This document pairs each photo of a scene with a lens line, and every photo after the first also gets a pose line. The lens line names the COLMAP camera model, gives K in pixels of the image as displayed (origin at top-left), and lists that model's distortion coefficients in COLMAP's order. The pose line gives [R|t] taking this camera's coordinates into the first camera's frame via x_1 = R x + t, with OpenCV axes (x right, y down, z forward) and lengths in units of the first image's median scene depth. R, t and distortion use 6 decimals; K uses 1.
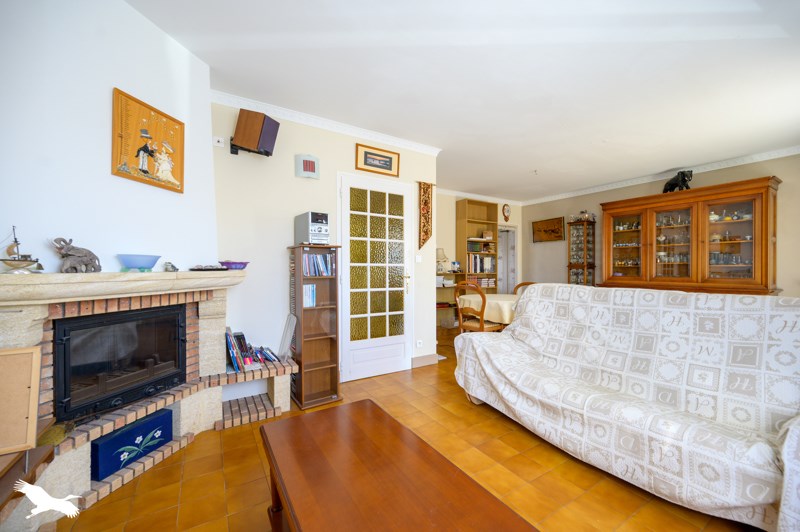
lens RADIAL K [[315.7, 0, 399.1], [0, 315.7, 271.8], [0, 0, 1]] dist [0.000115, -0.000027]
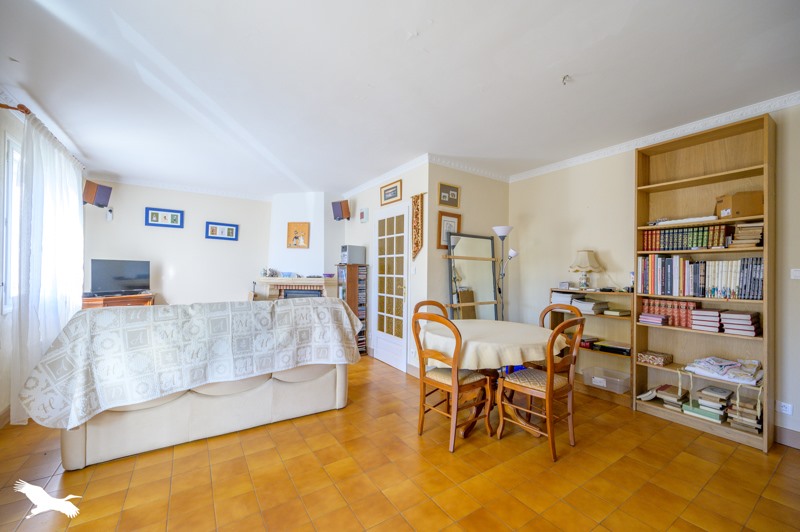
lens RADIAL K [[315.7, 0, 403.2], [0, 315.7, 269.1], [0, 0, 1]] dist [0.000115, -0.000027]
pose [[0.032700, -0.008798, -0.999426, 1.158581], [-0.021494, 0.999724, -0.009503, -0.036570], [0.999234, 0.021792, 0.032502, 0.986729]]
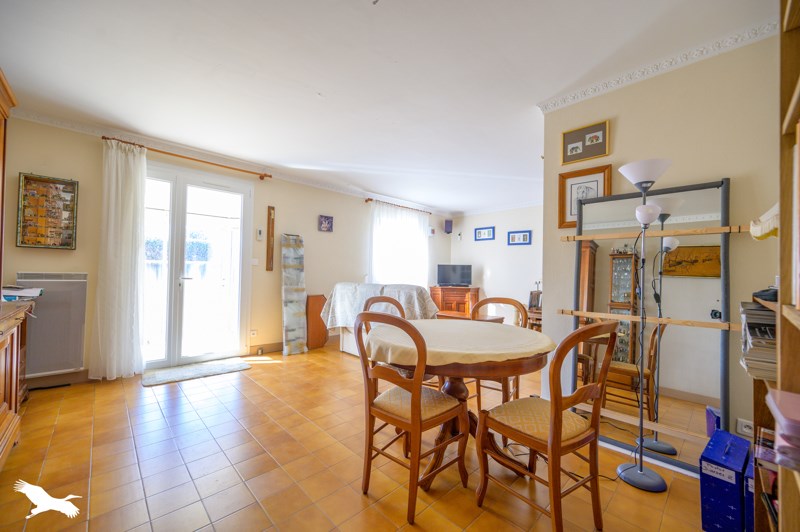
lens RADIAL K [[315.7, 0, 406.0], [0, 315.7, 268.1], [0, 0, 1]] dist [0.000115, -0.000027]
pose [[-0.976403, -0.021187, -0.214916, 0.626490], [-0.018994, 0.999744, -0.012265, -0.010883], [0.215120, -0.007893, -0.976556, 1.749718]]
